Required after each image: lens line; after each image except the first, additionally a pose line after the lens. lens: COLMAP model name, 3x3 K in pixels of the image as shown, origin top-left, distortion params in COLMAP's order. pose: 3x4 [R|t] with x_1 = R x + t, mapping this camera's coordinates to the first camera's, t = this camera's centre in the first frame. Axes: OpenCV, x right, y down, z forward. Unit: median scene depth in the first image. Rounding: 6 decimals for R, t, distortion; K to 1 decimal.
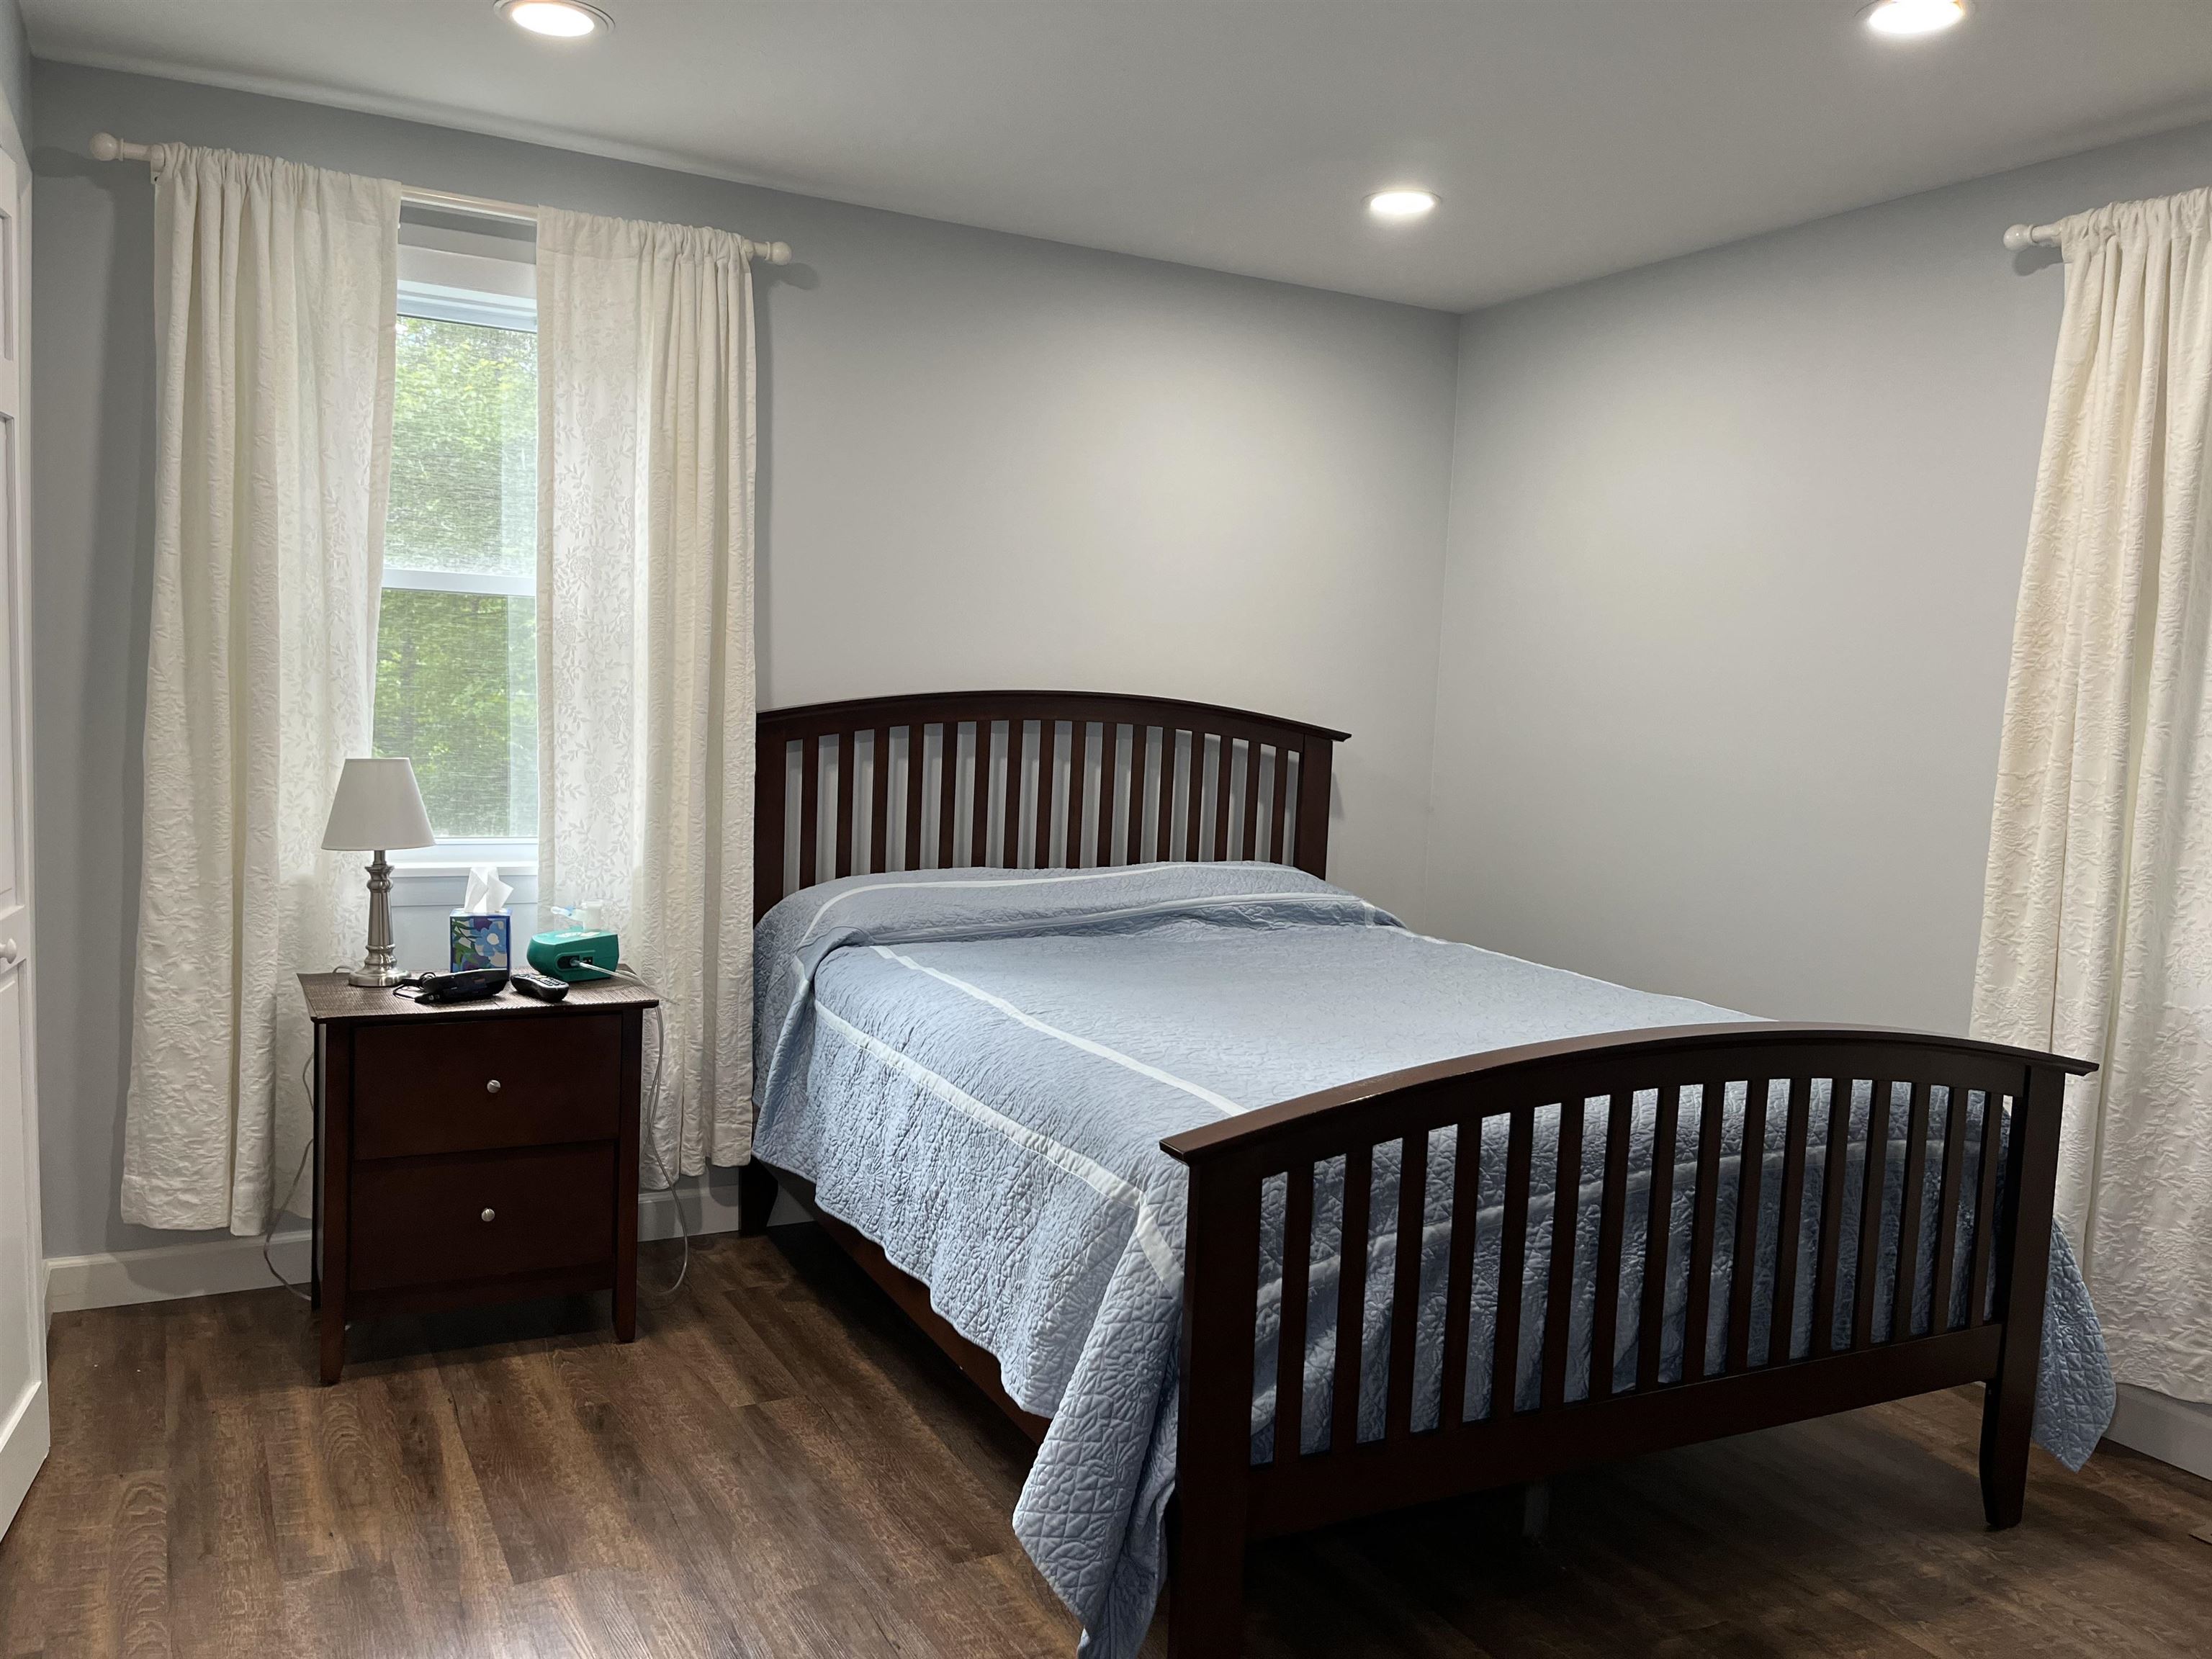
lens RADIAL K [[1675.9, 0, 1090.7], [0, 1675.9, 834.5], [0, 0, 1]] dist [0.050342, -0.069225]
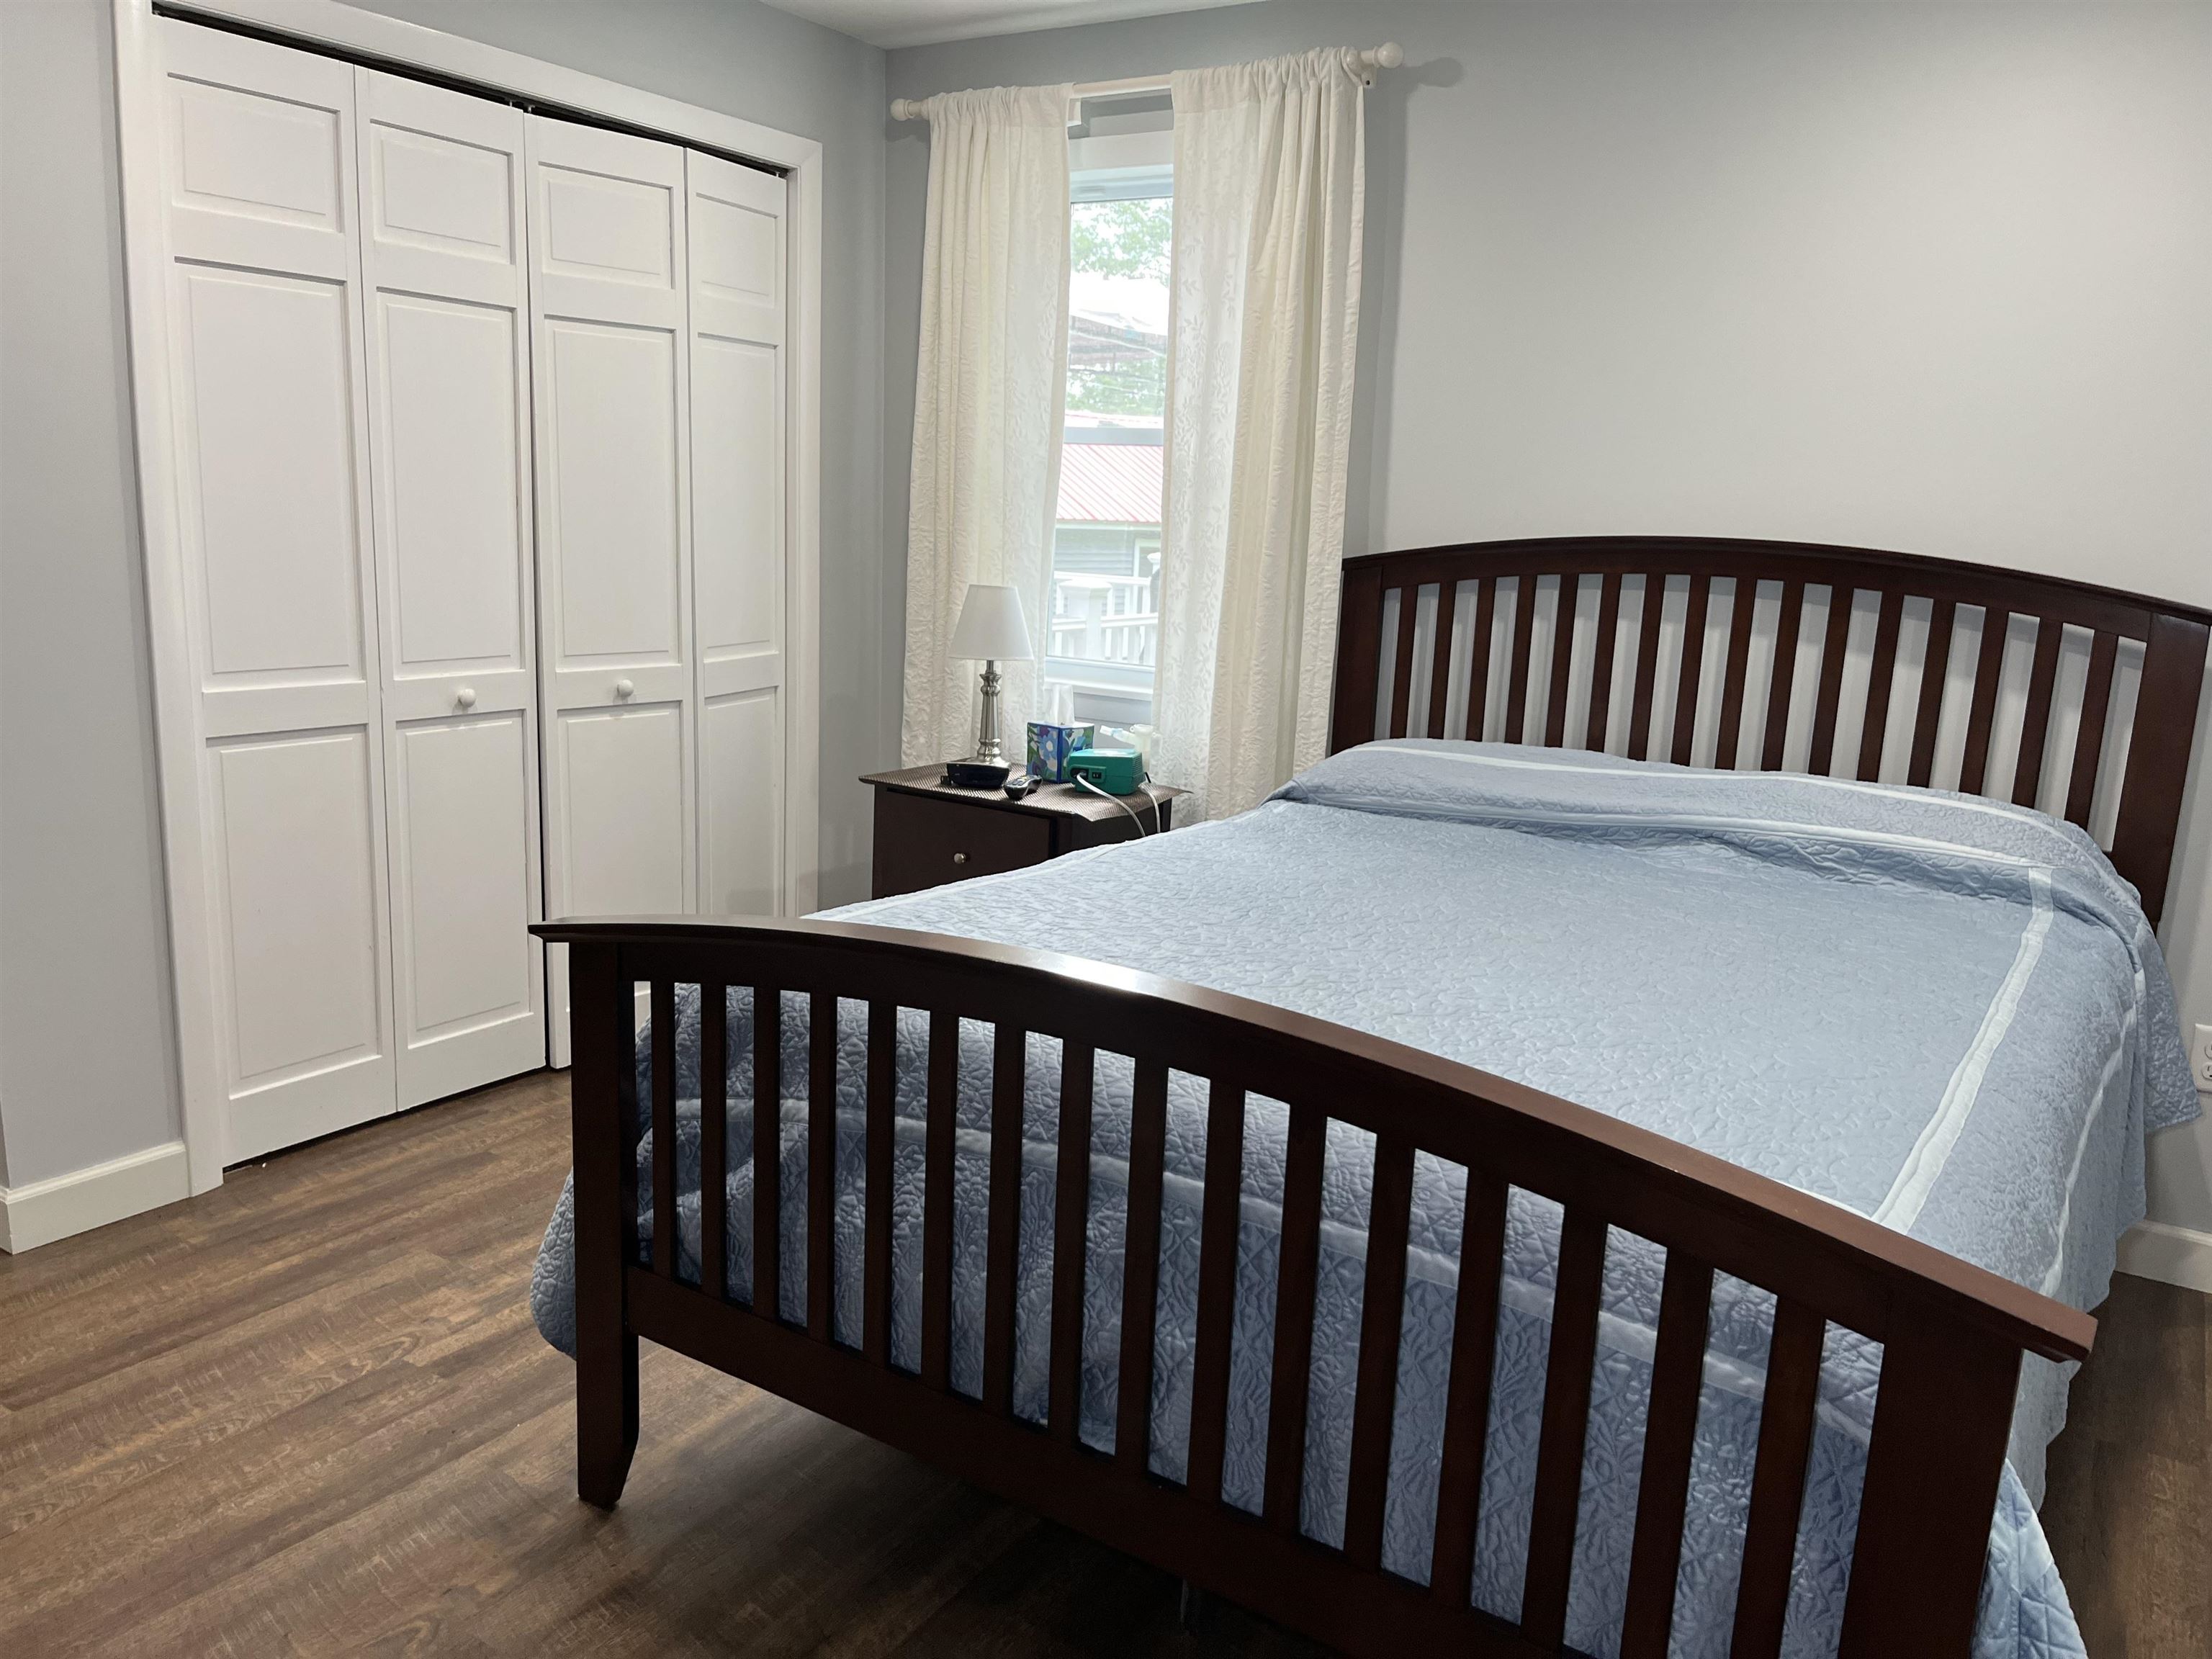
lens RADIAL K [[1675.9, 0, 1099.8], [0, 1675.9, 845.3], [0, 0, 1]] dist [0.050342, -0.069225]
pose [[0.490753, 0.156916, -0.857052, 0.680980], [-0.099754, 0.987300, 0.123644, -0.016862], [0.865569, 0.024816, 0.500174, 0.463907]]
